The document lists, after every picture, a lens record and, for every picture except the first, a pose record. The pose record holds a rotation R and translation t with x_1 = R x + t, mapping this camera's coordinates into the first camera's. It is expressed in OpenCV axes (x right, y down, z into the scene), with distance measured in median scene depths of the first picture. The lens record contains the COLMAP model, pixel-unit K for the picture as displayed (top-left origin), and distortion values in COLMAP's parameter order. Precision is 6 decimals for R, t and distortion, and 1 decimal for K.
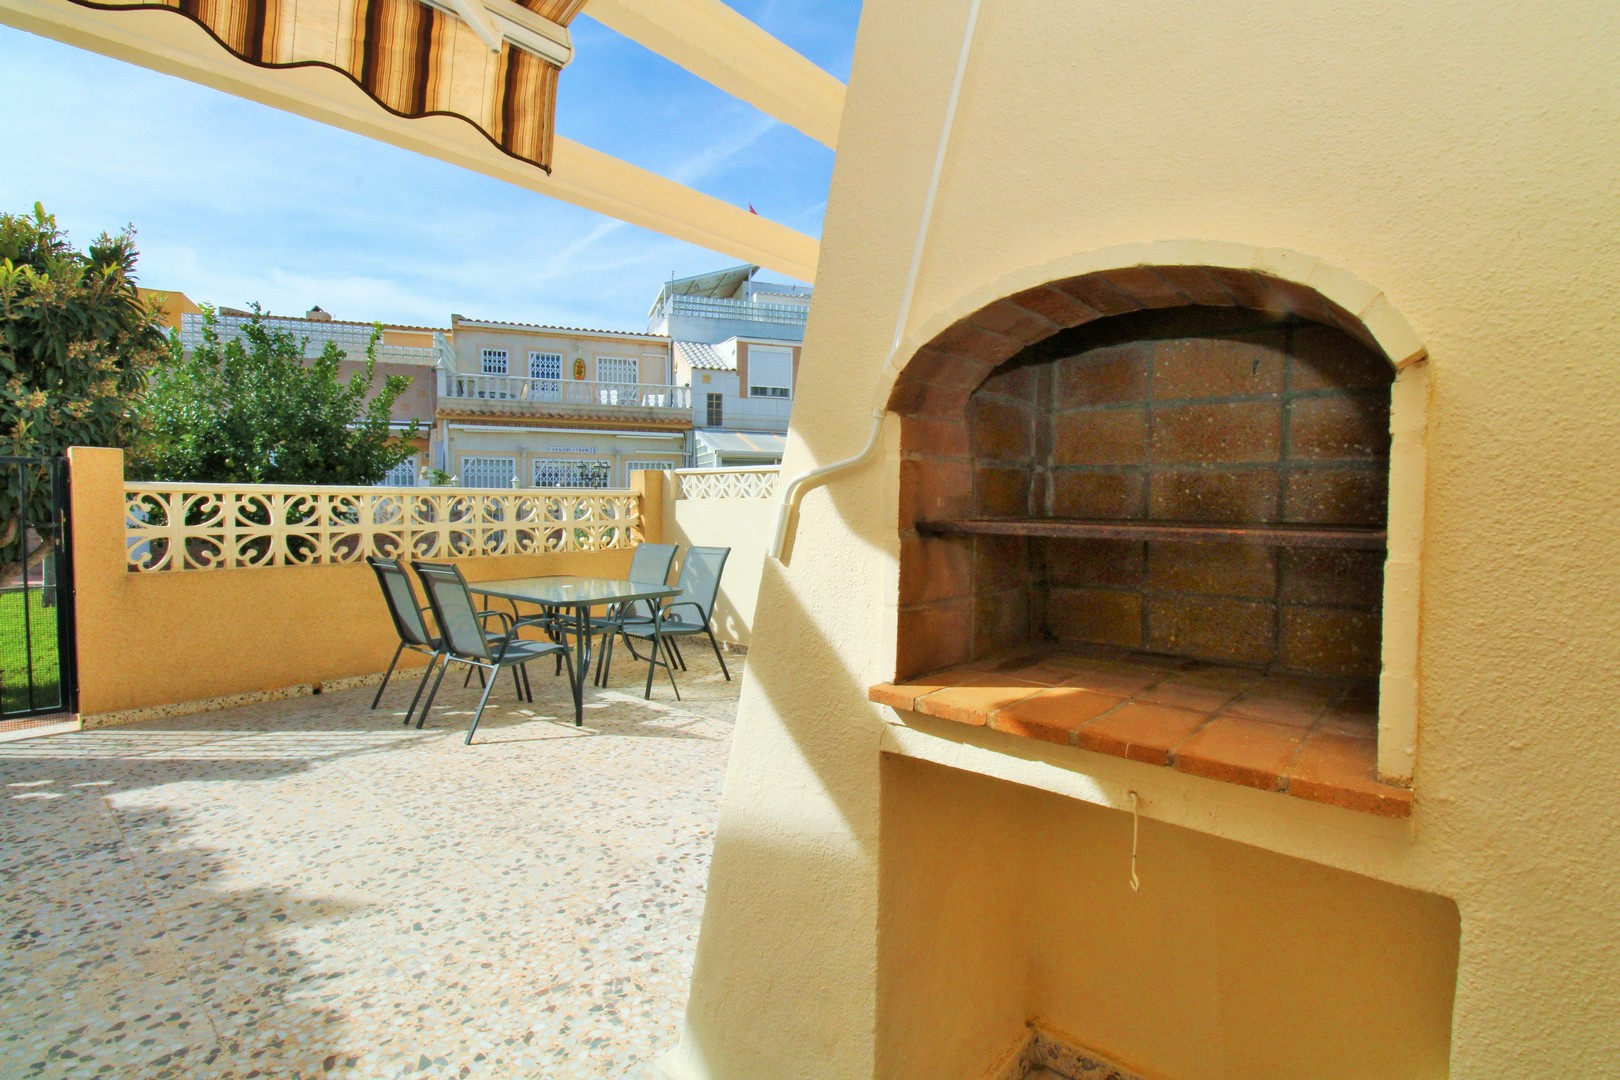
lens RADIAL K [[757.7, 0, 816.7], [0, 757.7, 528.9], [0, 0, 1]] dist [0.001112, -0.013842]
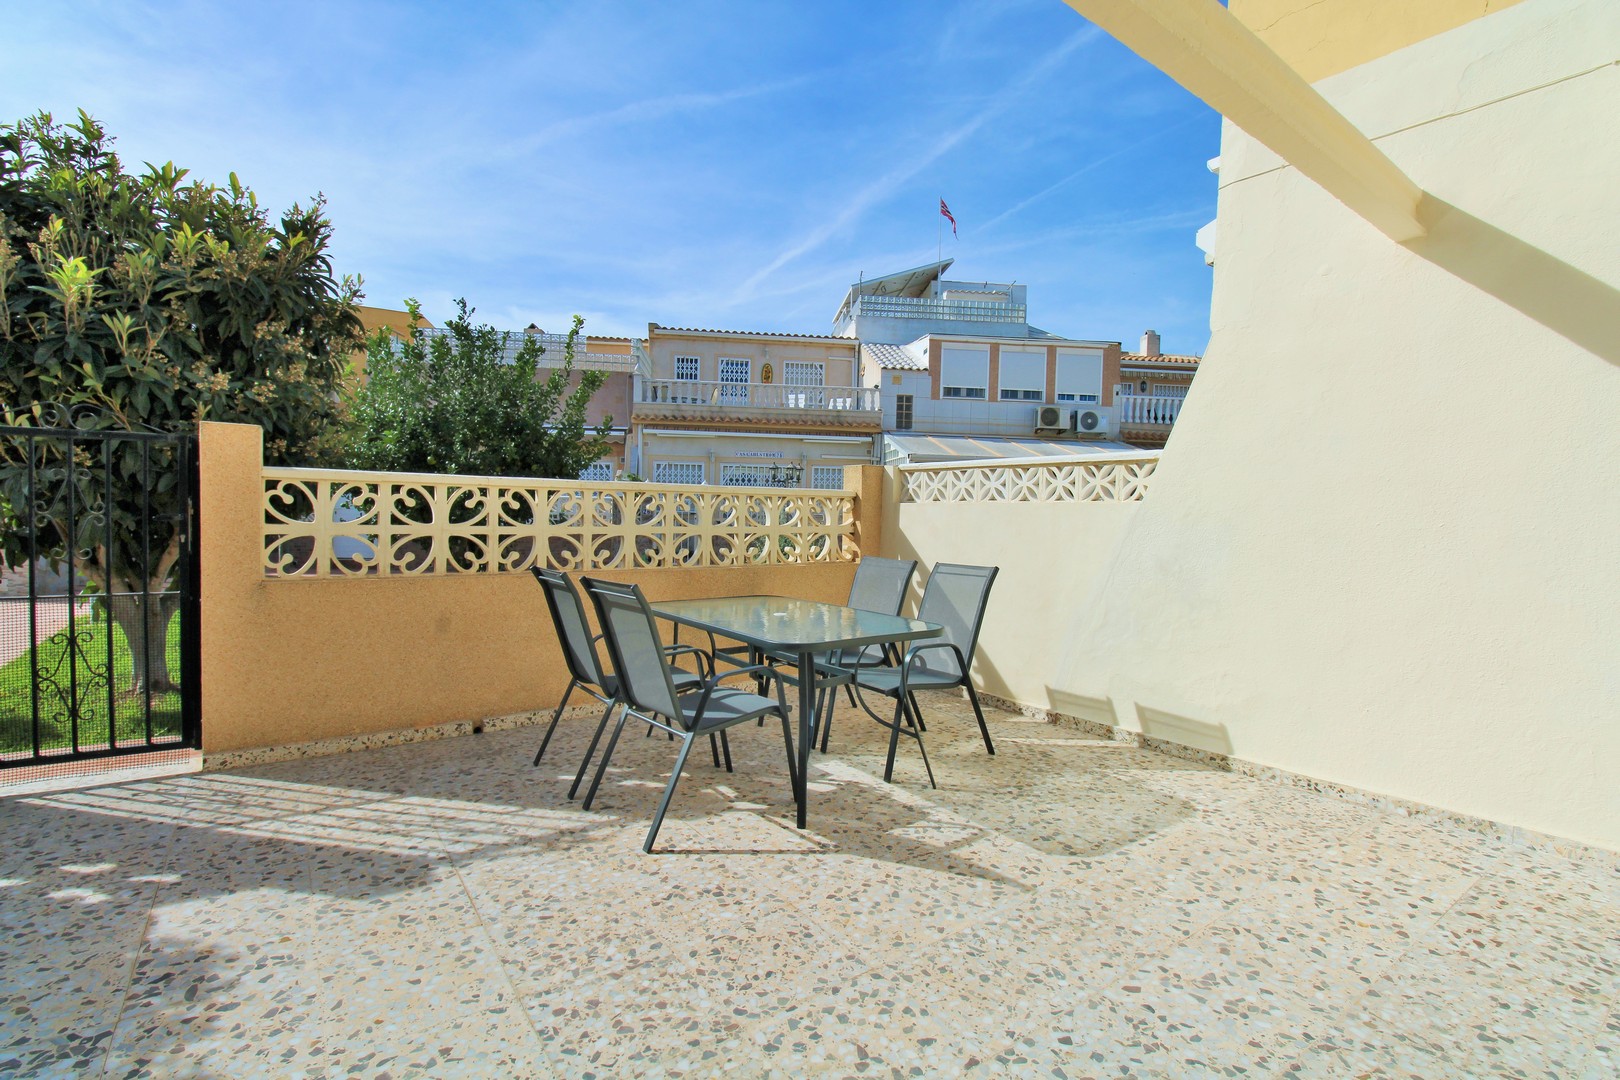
lens RADIAL K [[747.5, 0, 817.5], [0, 747.5, 530.2], [0, 0, 1]] dist [0.000185, -0.012994]
pose [[0.975170, 0.020226, -0.220531, -0.144458], [-0.022722, 0.999703, -0.008787, -0.000150], [0.220288, 0.013580, 0.975340, 0.318947]]
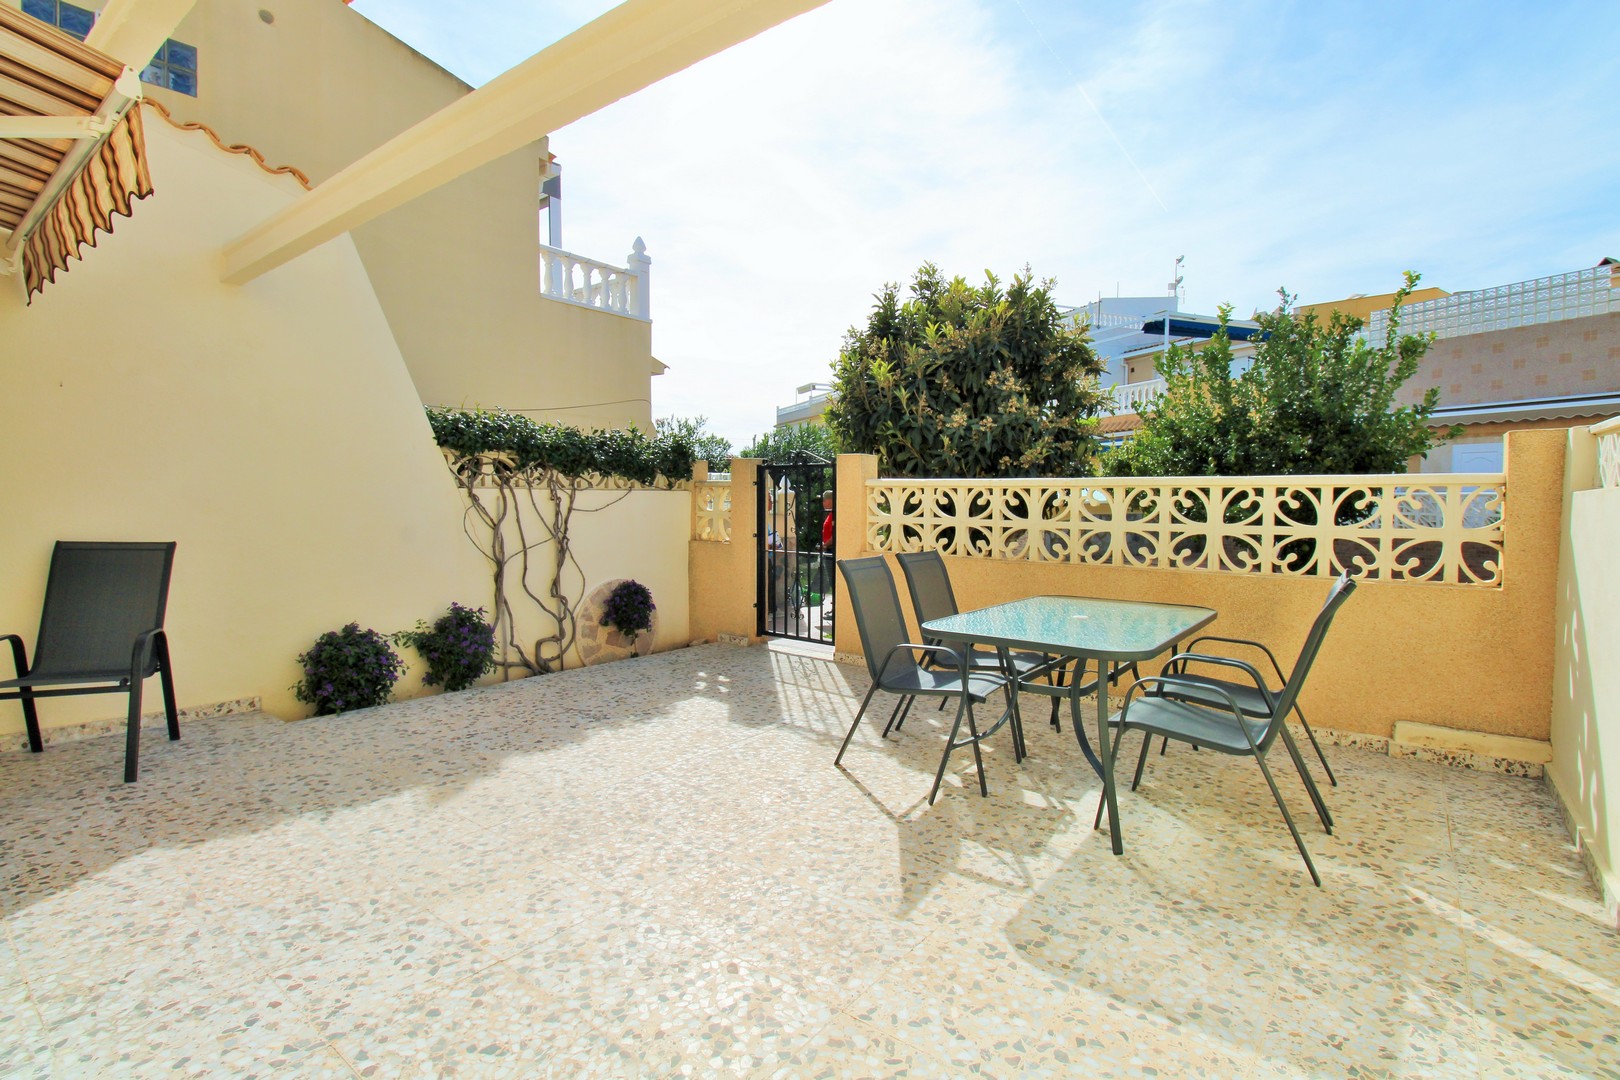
lens RADIAL K [[757.7, 0, 816.7], [0, 757.7, 528.9], [0, 0, 1]] dist [0.001112, -0.013842]
pose [[0.071954, 0.036569, -0.996737, 0.345606], [-0.043222, 0.998503, 0.033514, -0.016049], [0.996471, 0.040670, 0.073426, 0.757864]]
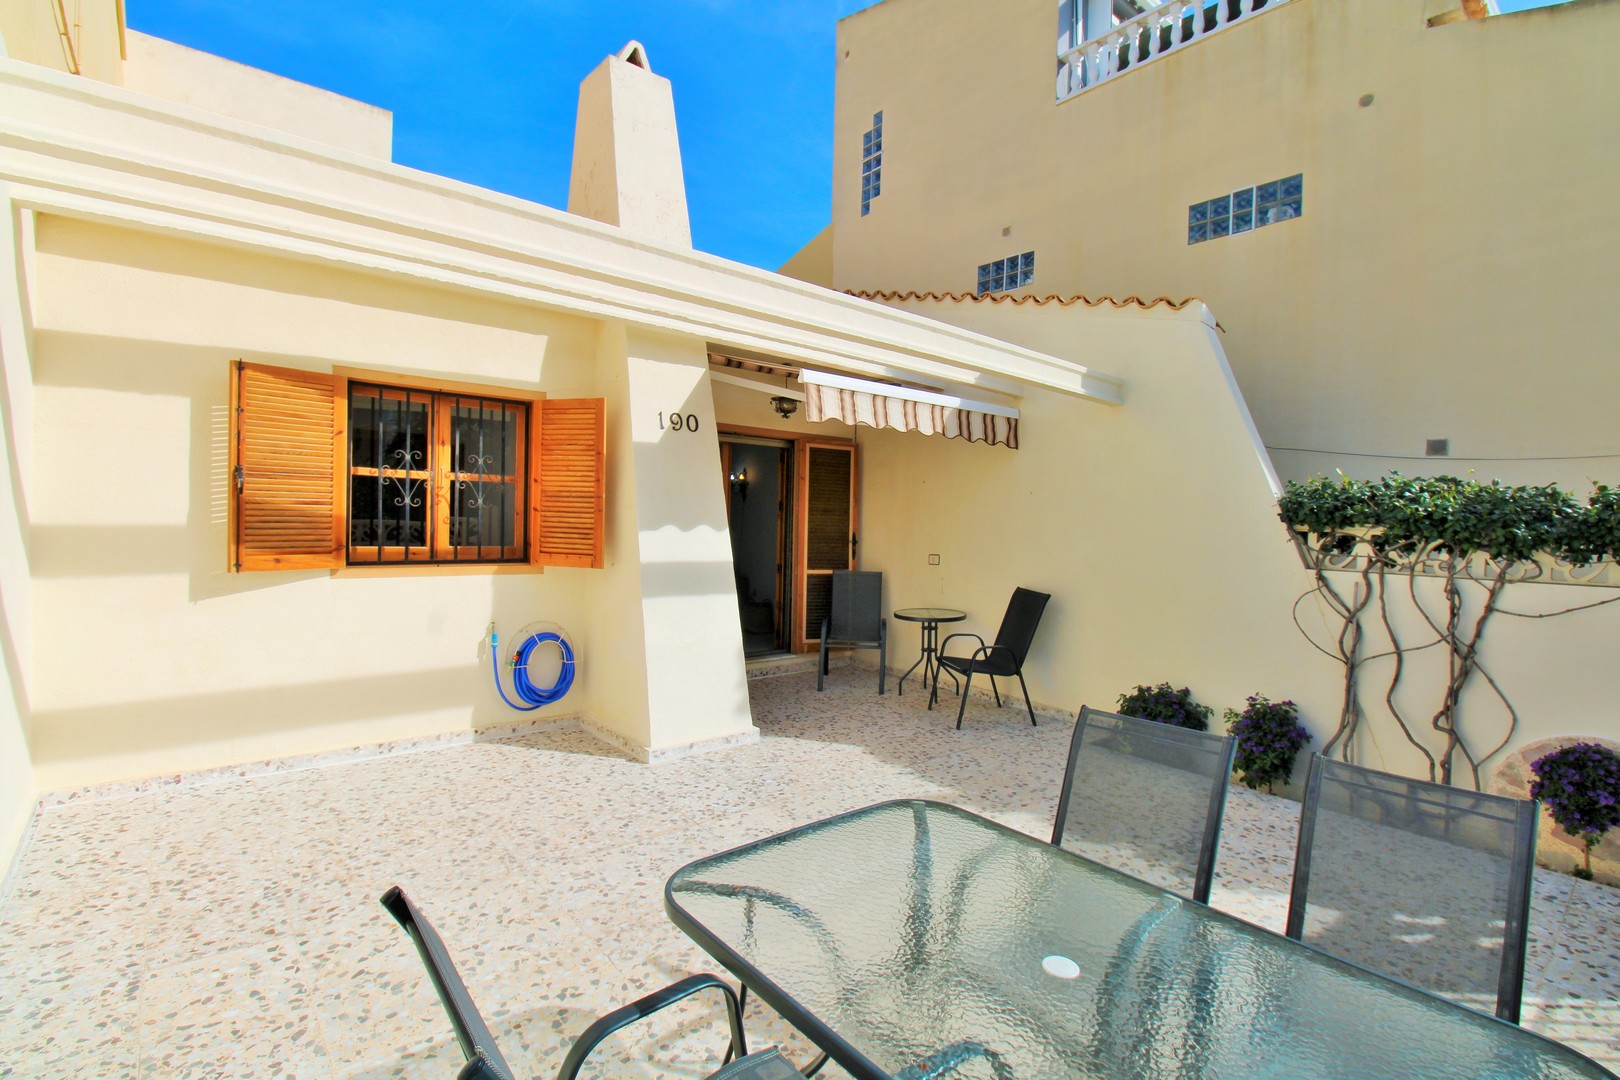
lens RADIAL K [[764.3, 0, 823.4], [0, 764.3, 537.6], [0, 0, 1]] dist [-0.000532, -0.013968]
pose [[-0.990087, -0.036927, 0.135514, -0.293505], [-0.028407, 0.997528, 0.064271, -0.099133], [-0.137553, 0.059784, -0.988689, 1.354707]]
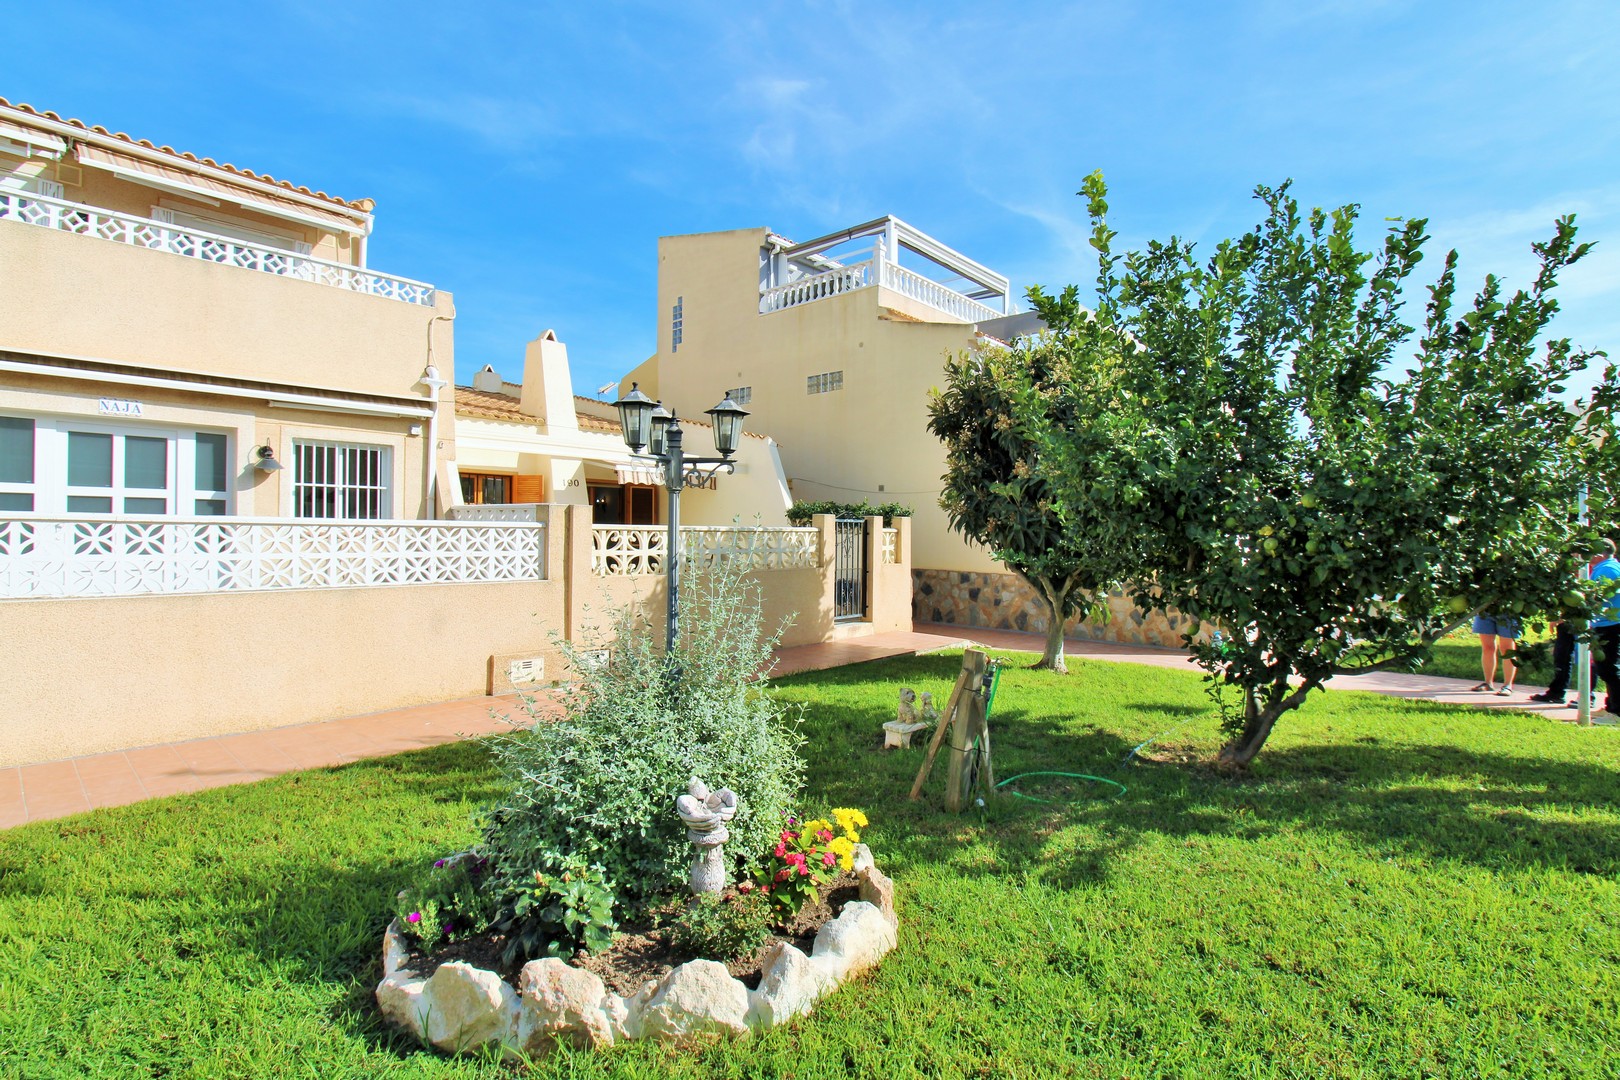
lens RADIAL K [[757.7, 0, 816.7], [0, 757.7, 528.9], [0, 0, 1]] dist [0.001112, -0.013842]
pose [[-0.999818, -0.018949, -0.002335, -0.838478], [-0.019023, 0.999120, 0.037368, -0.138501], [0.001624, 0.037406, -0.999299, 3.096419]]
